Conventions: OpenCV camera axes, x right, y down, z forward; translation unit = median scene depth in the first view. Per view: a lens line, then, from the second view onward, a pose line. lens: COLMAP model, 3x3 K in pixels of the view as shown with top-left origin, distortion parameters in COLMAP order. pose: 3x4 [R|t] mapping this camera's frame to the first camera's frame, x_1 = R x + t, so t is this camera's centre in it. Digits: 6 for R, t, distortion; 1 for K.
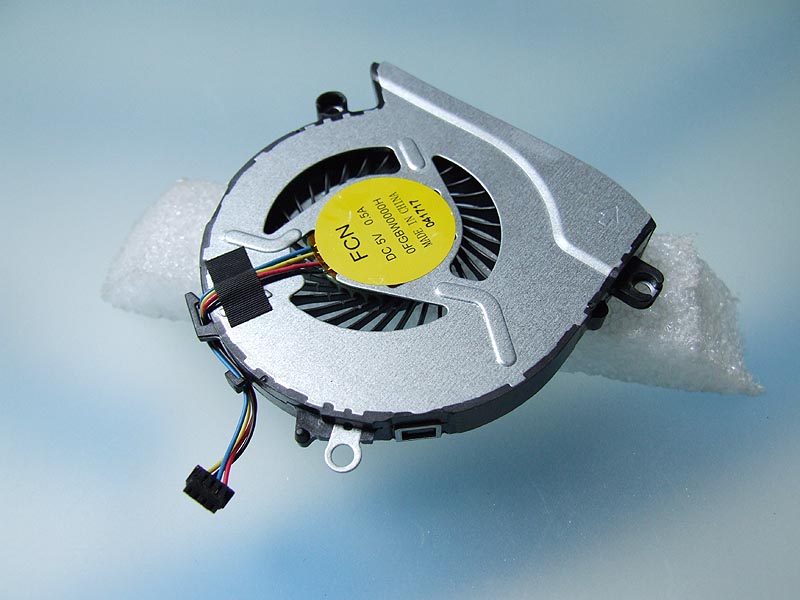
lens RADIAL K [[647.3, 0, 400.0], [0, 647.3, 300.0], [0, 0, 1]] dist [-0.223406, 0.129190]
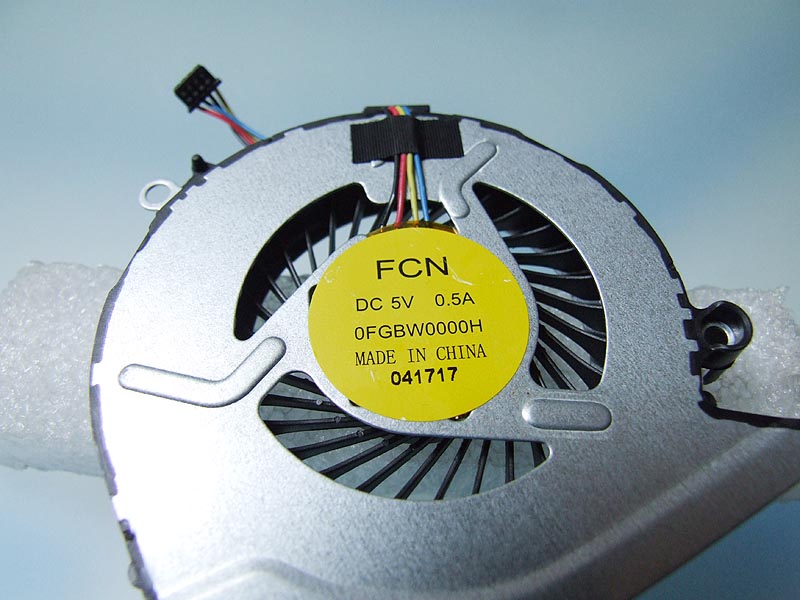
lens RADIAL K [[647.3, 0, 400.0], [0, 647.3, 300.0], [0, 0, 1]] dist [-0.223406, 0.129190]
pose [[-0.385687, 0.805604, -0.449720, 0.257567], [-0.761426, -0.002660, 0.648246, -0.510474], [0.521034, 0.592448, 0.614434, 0.586992]]
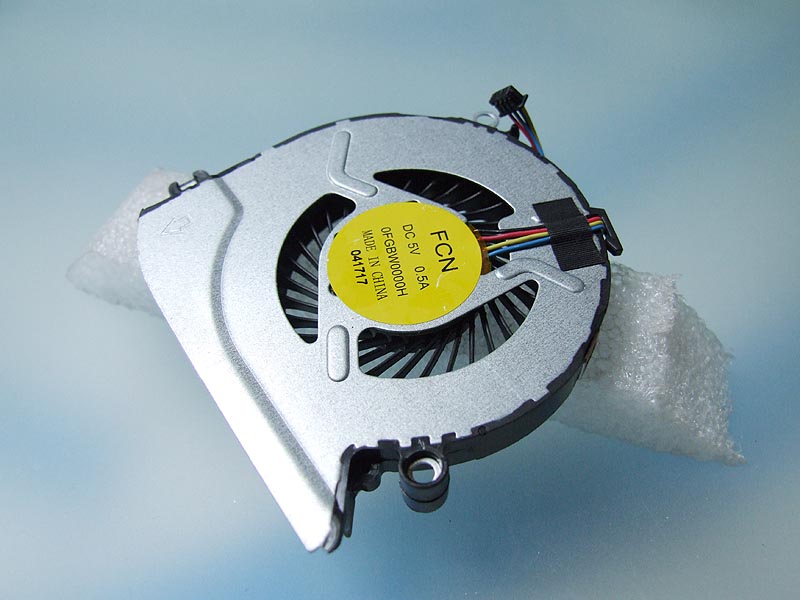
lens RADIAL K [[647.3, 0, 400.0], [0, 647.3, 300.0], [0, 0, 1]] dist [-0.223406, 0.129190]
pose [[-0.962516, -0.176948, 0.205554, -0.214573], [0.256138, -0.343779, 0.903443, -0.953932], [-0.089197, 0.922229, 0.376216, 0.709529]]
